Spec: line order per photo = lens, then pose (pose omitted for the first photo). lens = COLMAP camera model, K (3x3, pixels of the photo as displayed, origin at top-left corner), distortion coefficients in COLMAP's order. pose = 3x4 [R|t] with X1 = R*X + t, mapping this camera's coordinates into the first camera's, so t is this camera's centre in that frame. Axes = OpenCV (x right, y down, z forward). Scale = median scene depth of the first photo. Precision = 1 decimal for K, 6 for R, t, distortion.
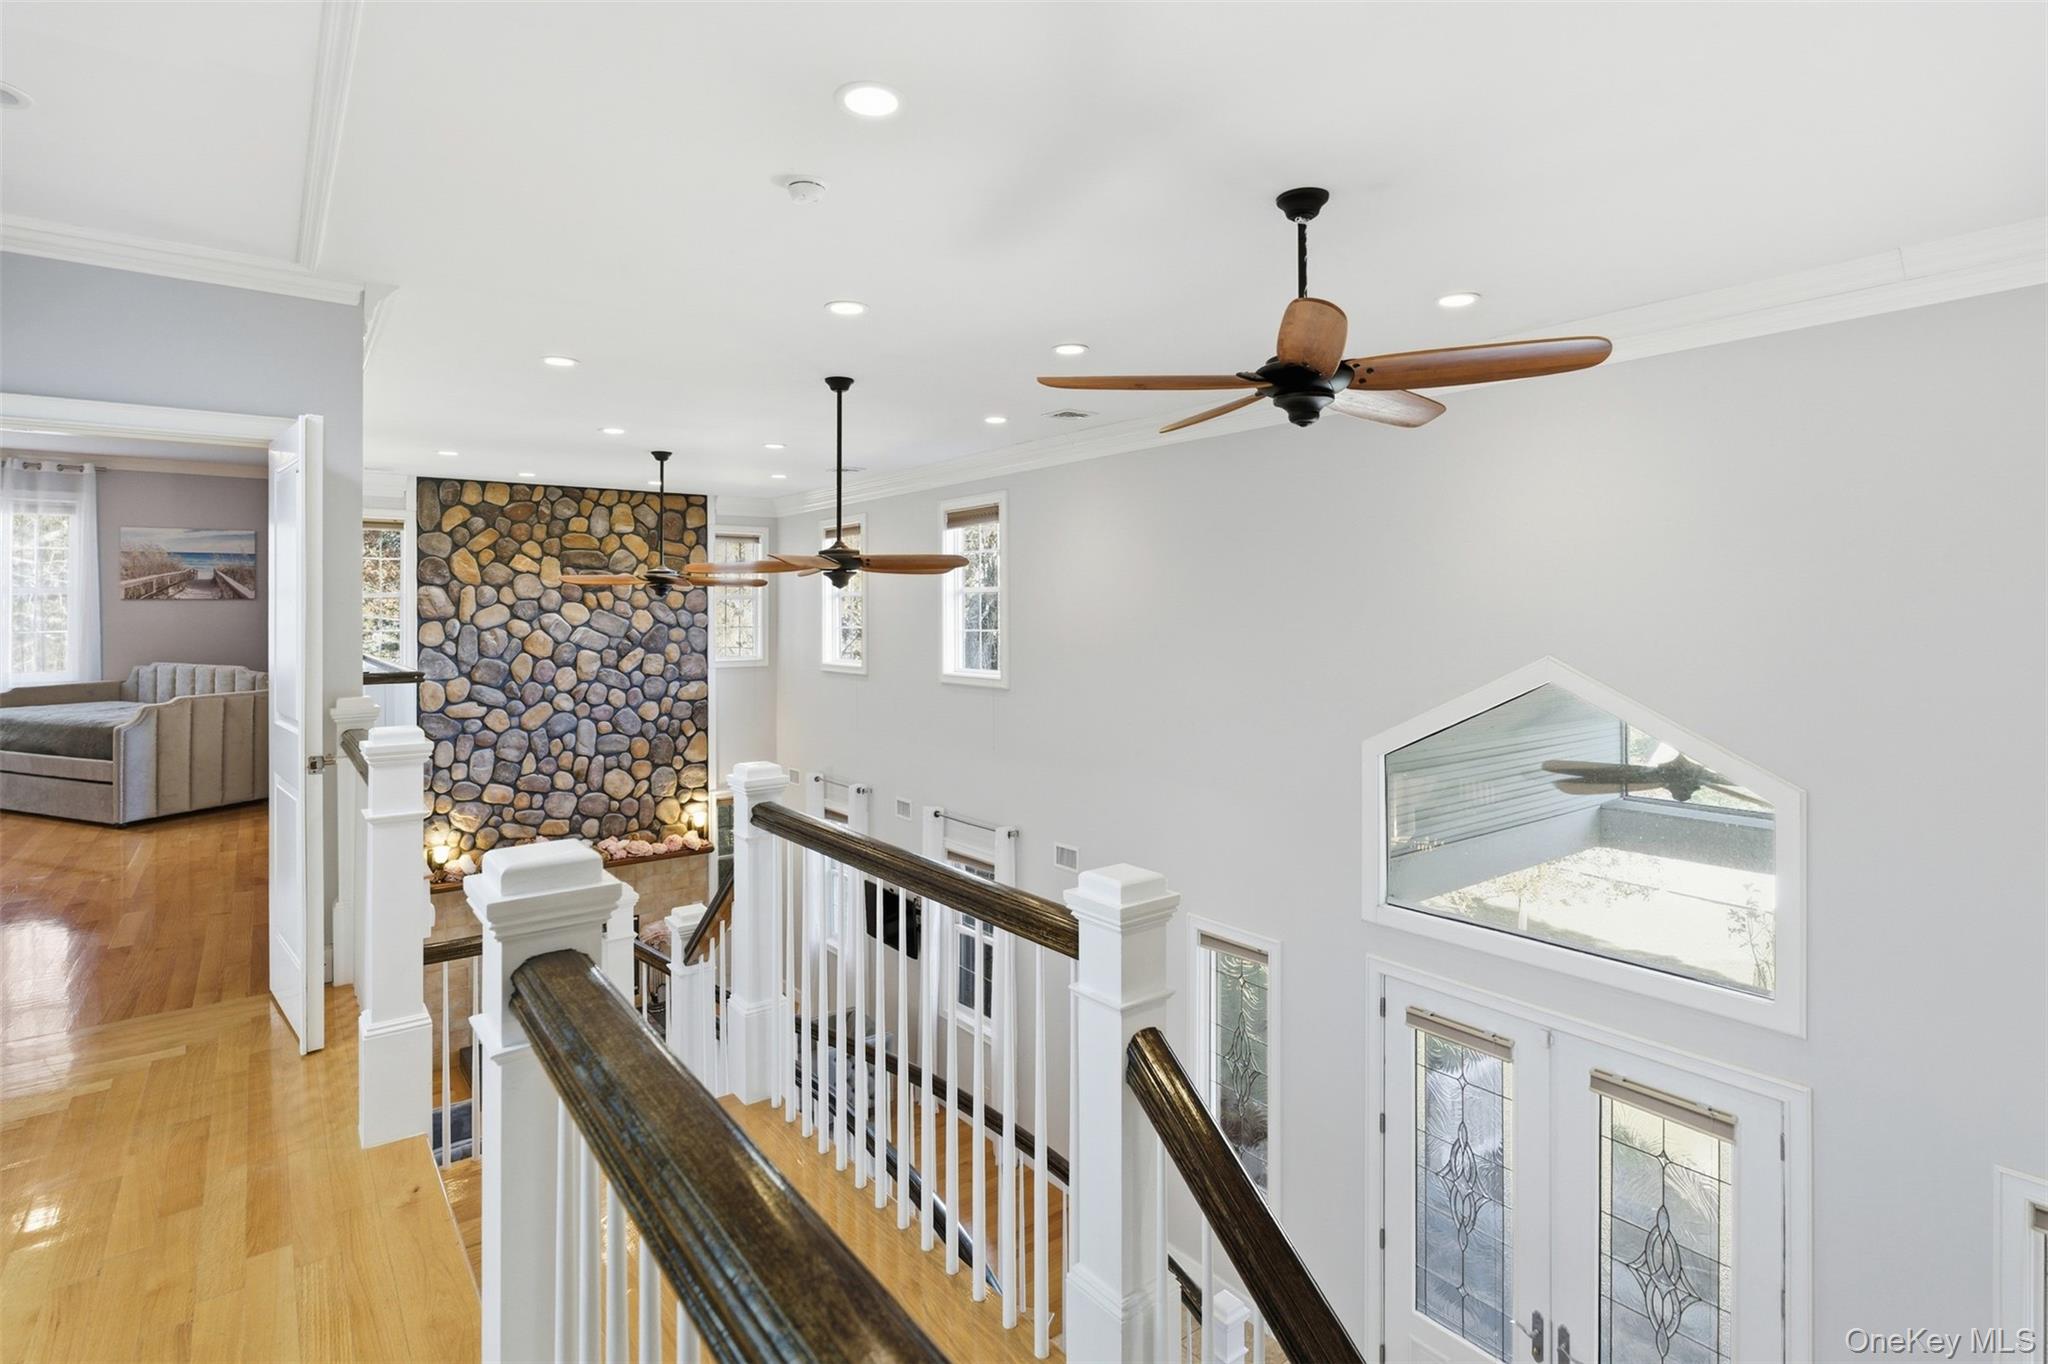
lens RADIAL K [[961.3, 0, 982.4], [0, 961.3, 630.9], [0, 0, 1]] dist [-0.006302, 0.000487]
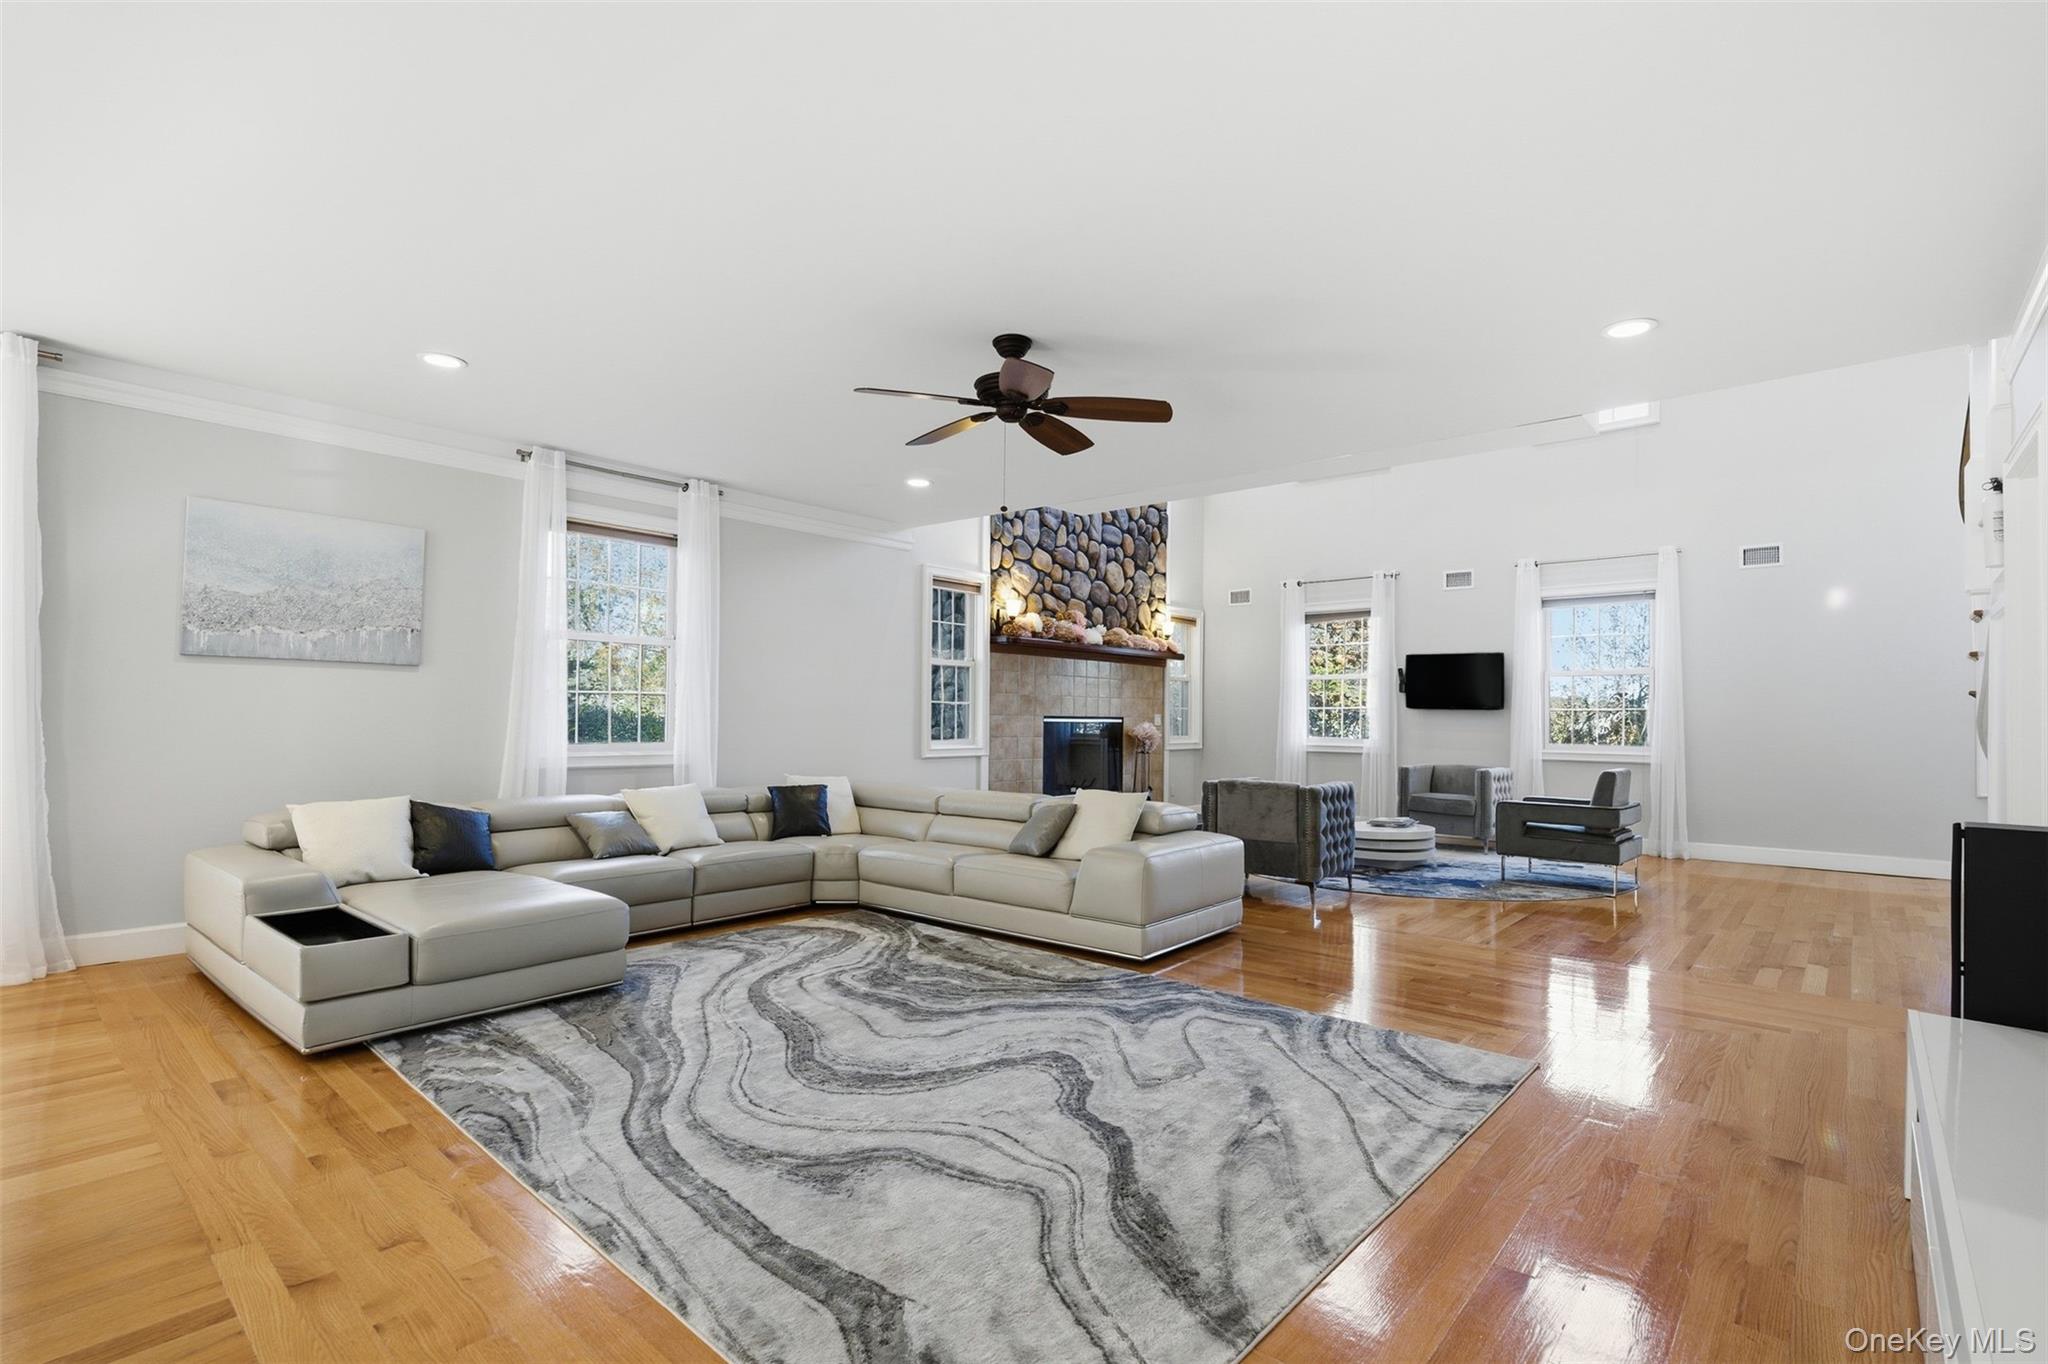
lens RADIAL K [[961.3, 0, 1022.9], [0, 961.3, 700.9], [0, 0, 1]] dist [-0.006302, 0.000487]
pose [[0.979896, 0.017535, 0.198736, -0.670899], [-0.011768, 0.999476, -0.030163, 0.319176], [-0.199161, 0.027218, 0.979589, 0.072613]]
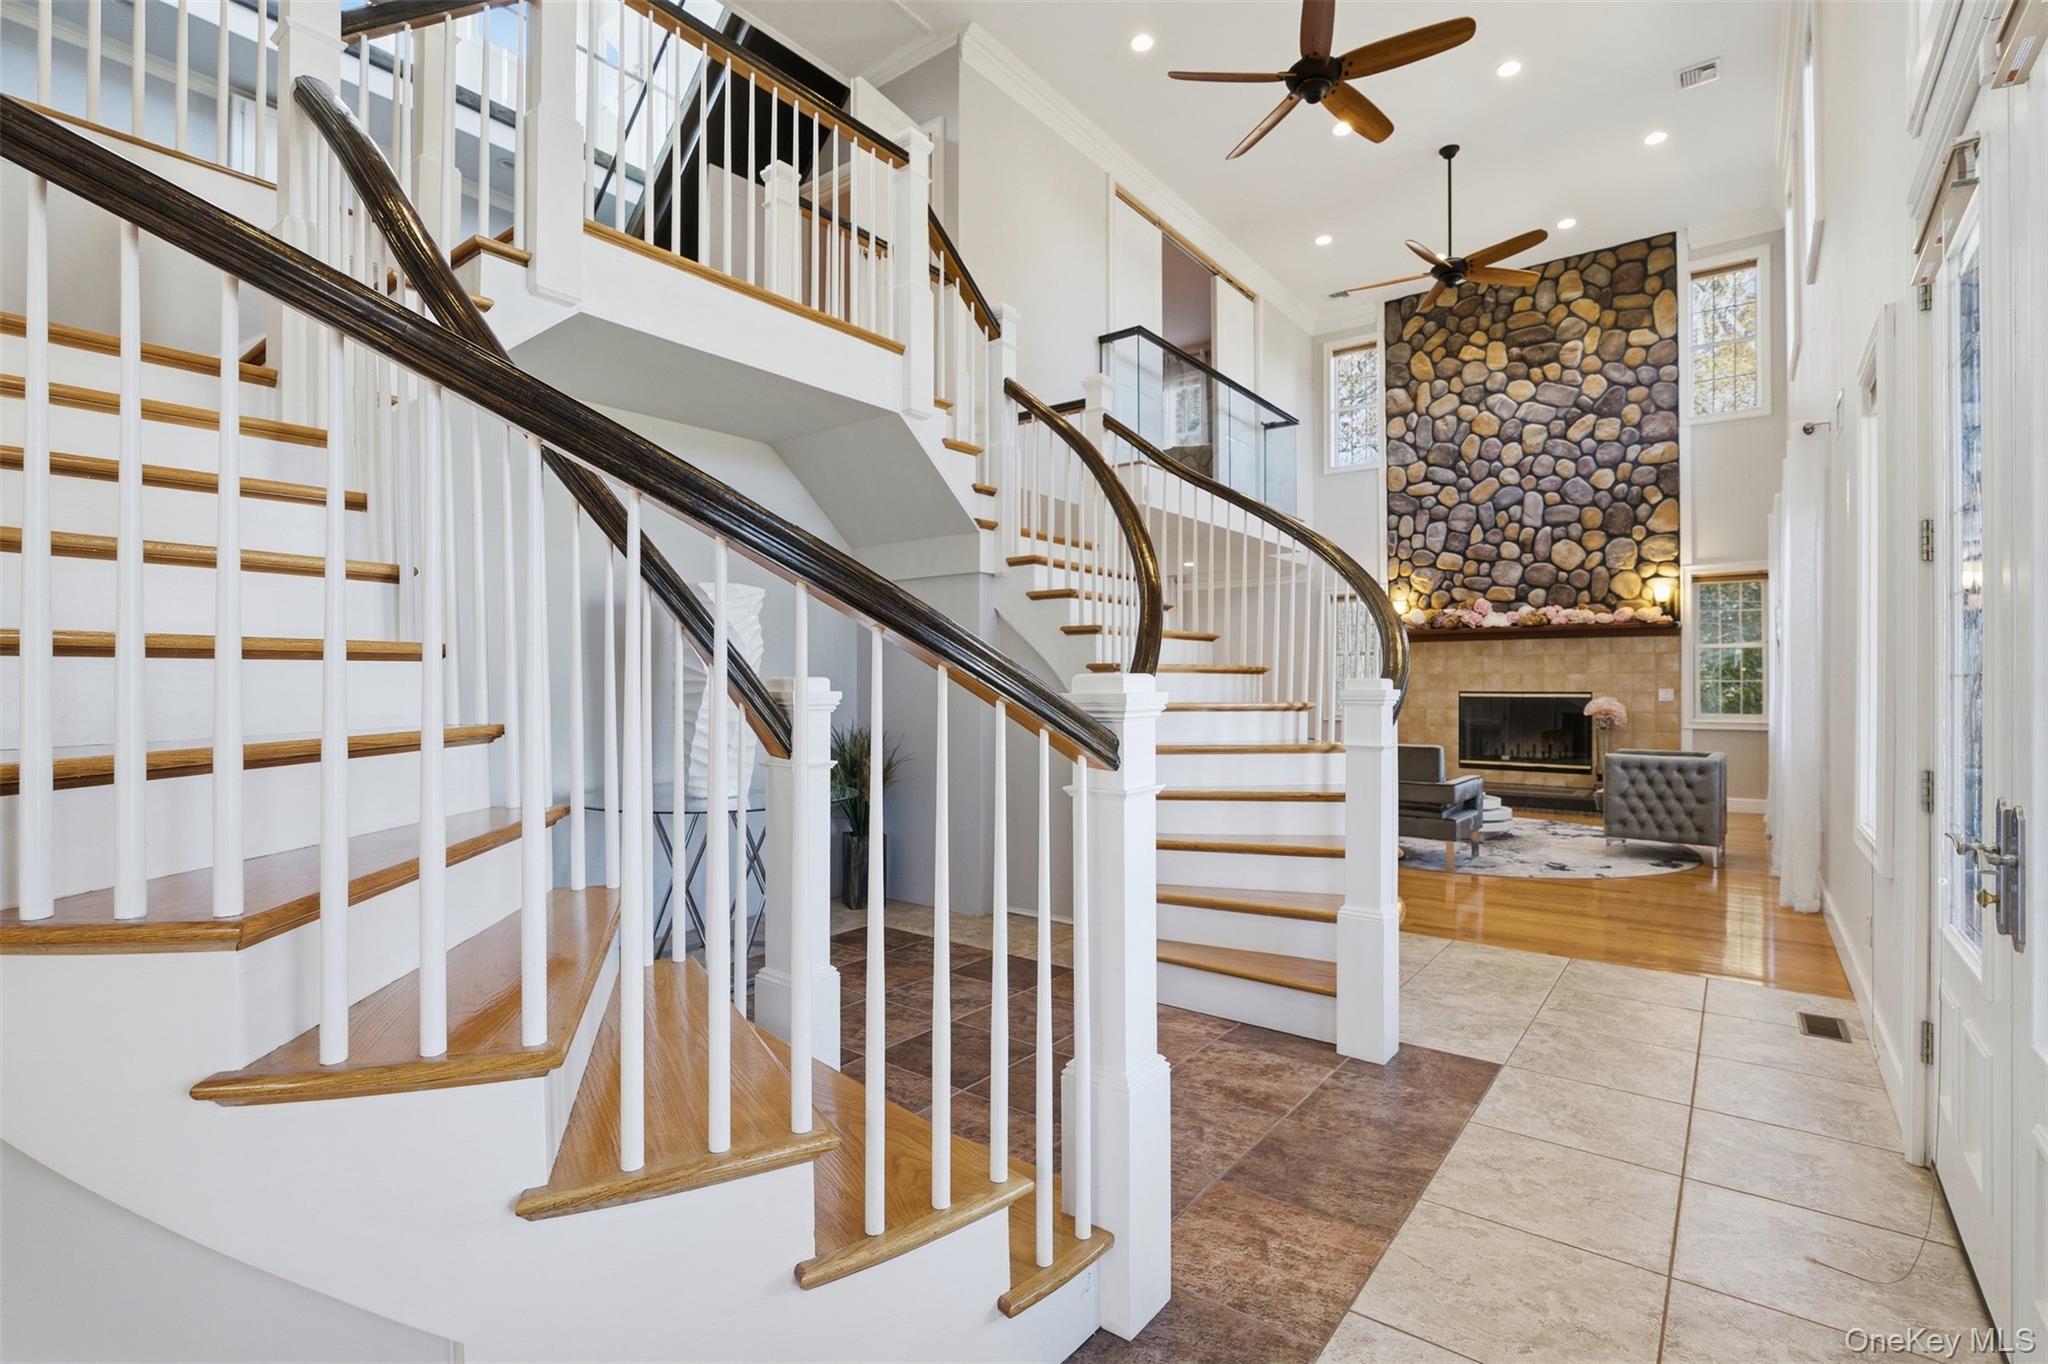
lens RADIAL K [[961.3, 0, 1029.3], [0, 961.3, 672.7], [0, 0, 1]] dist [-0.006302, 0.000487]
pose [[0.280400, -0.008634, -0.959845, 0.418233], [-0.008533, 0.999898, -0.011487, 0.301310], [0.959845, 0.011411, 0.280297, 0.196829]]
